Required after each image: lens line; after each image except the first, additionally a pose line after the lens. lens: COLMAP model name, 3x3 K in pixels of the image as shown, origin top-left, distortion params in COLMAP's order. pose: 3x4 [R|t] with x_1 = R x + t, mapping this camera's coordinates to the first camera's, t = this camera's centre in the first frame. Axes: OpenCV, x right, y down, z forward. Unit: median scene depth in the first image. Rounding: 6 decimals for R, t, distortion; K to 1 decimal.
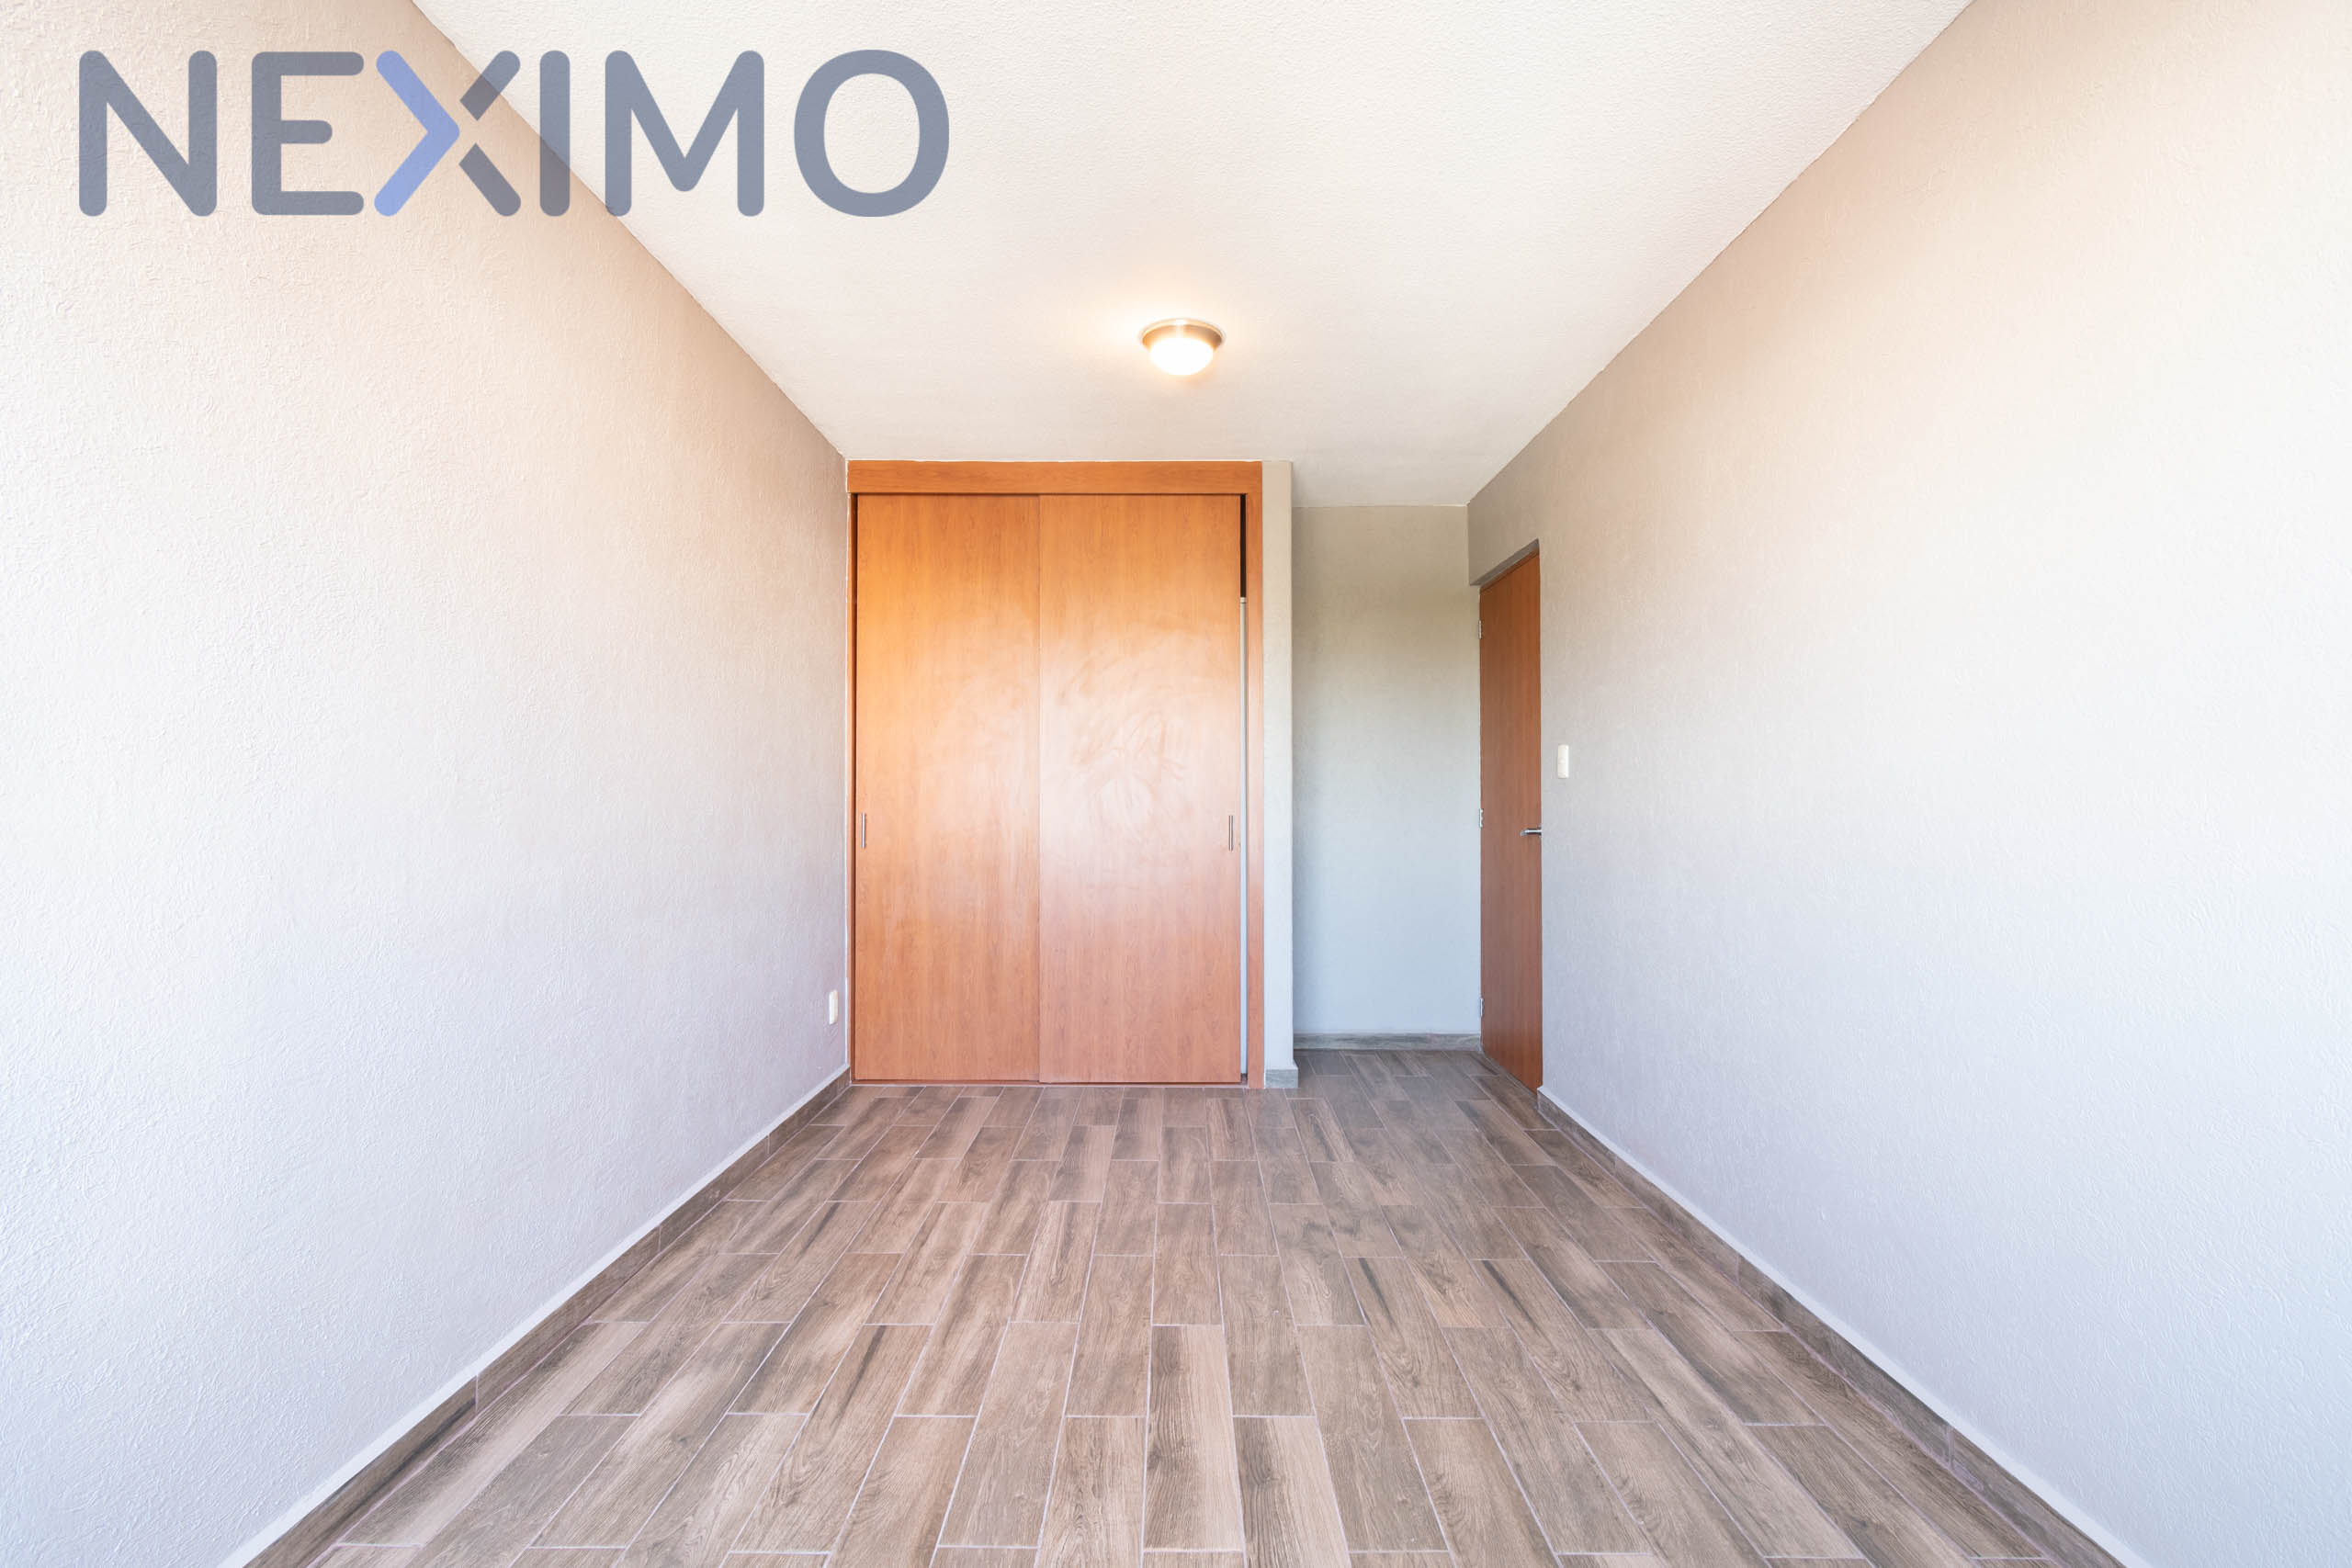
lens RADIAL K [[1031.5, 0, 1176.0], [0, 1031.5, 784.0], [0, 0, 1]] dist [0.000799, -0.000257]
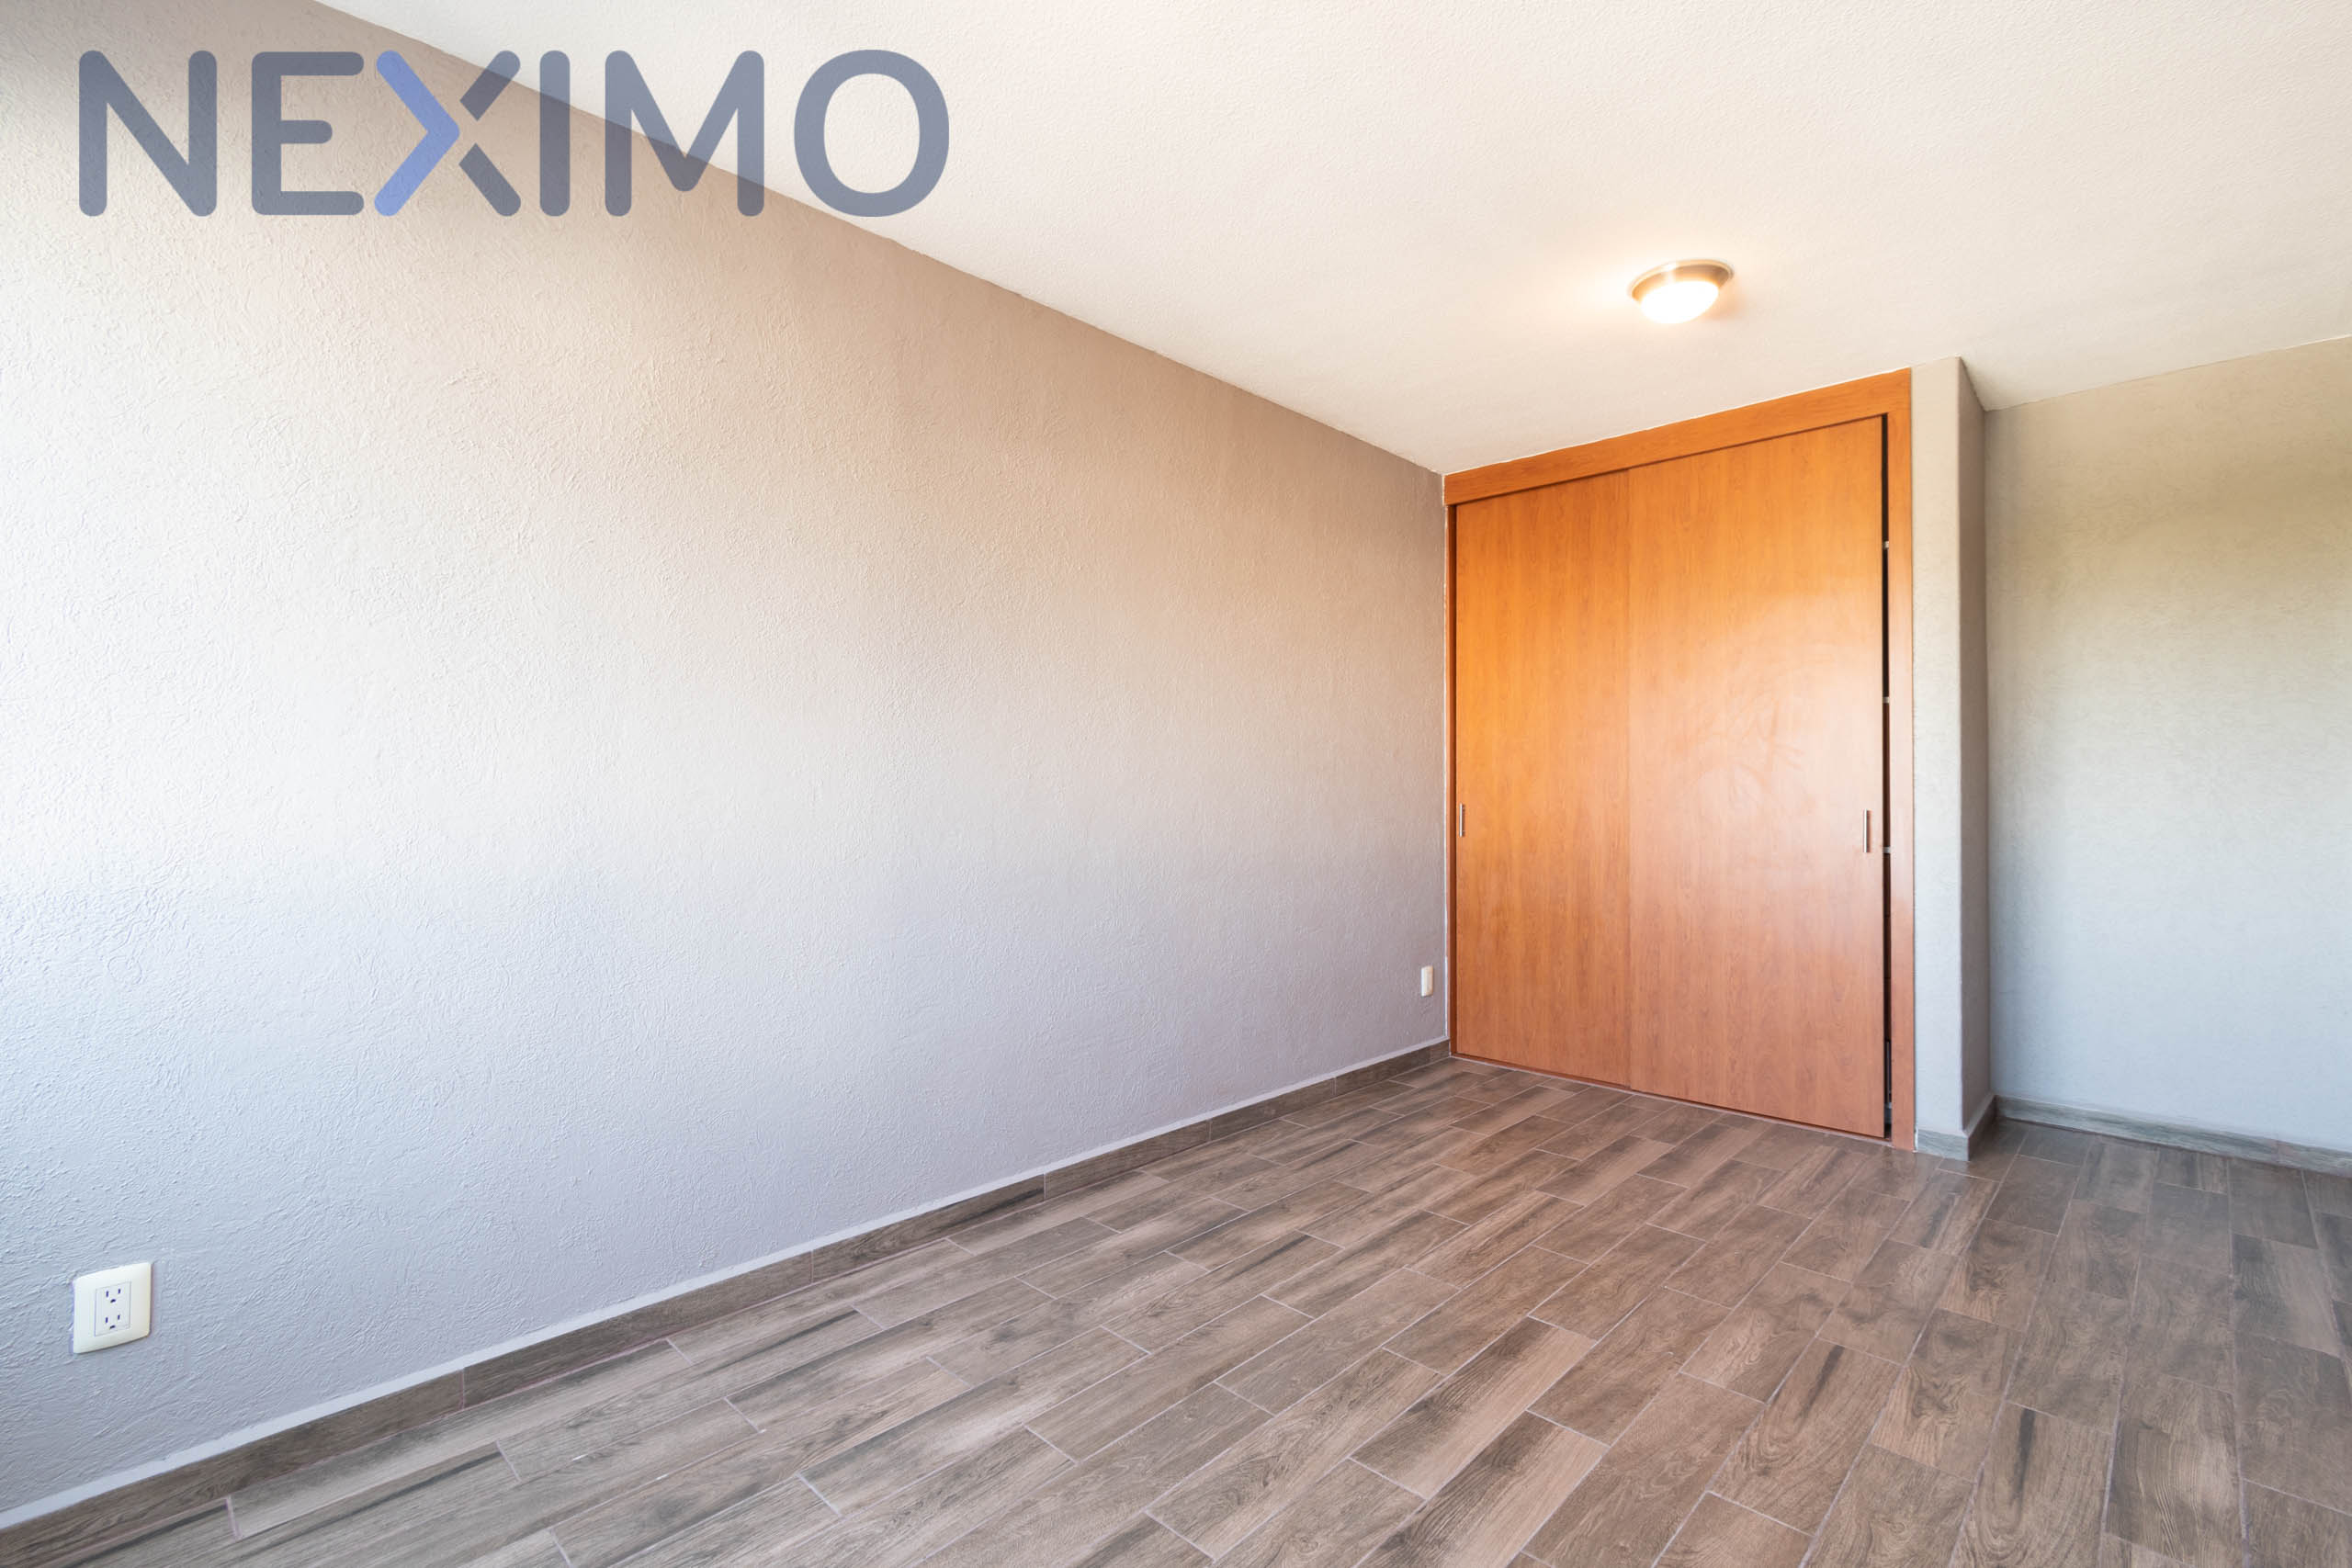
lens RADIAL K [[1041.8, 0, 1173.1], [0, 1041.8, 782.0], [0, 0, 1]] dist [-0.000326, -0.001653]
pose [[0.716619, -0.006457, -0.697435, 0.324123], [0.010763, 0.999940, 0.001801, 0.000664], [0.697382, -0.008798, 0.716646, 0.029754]]
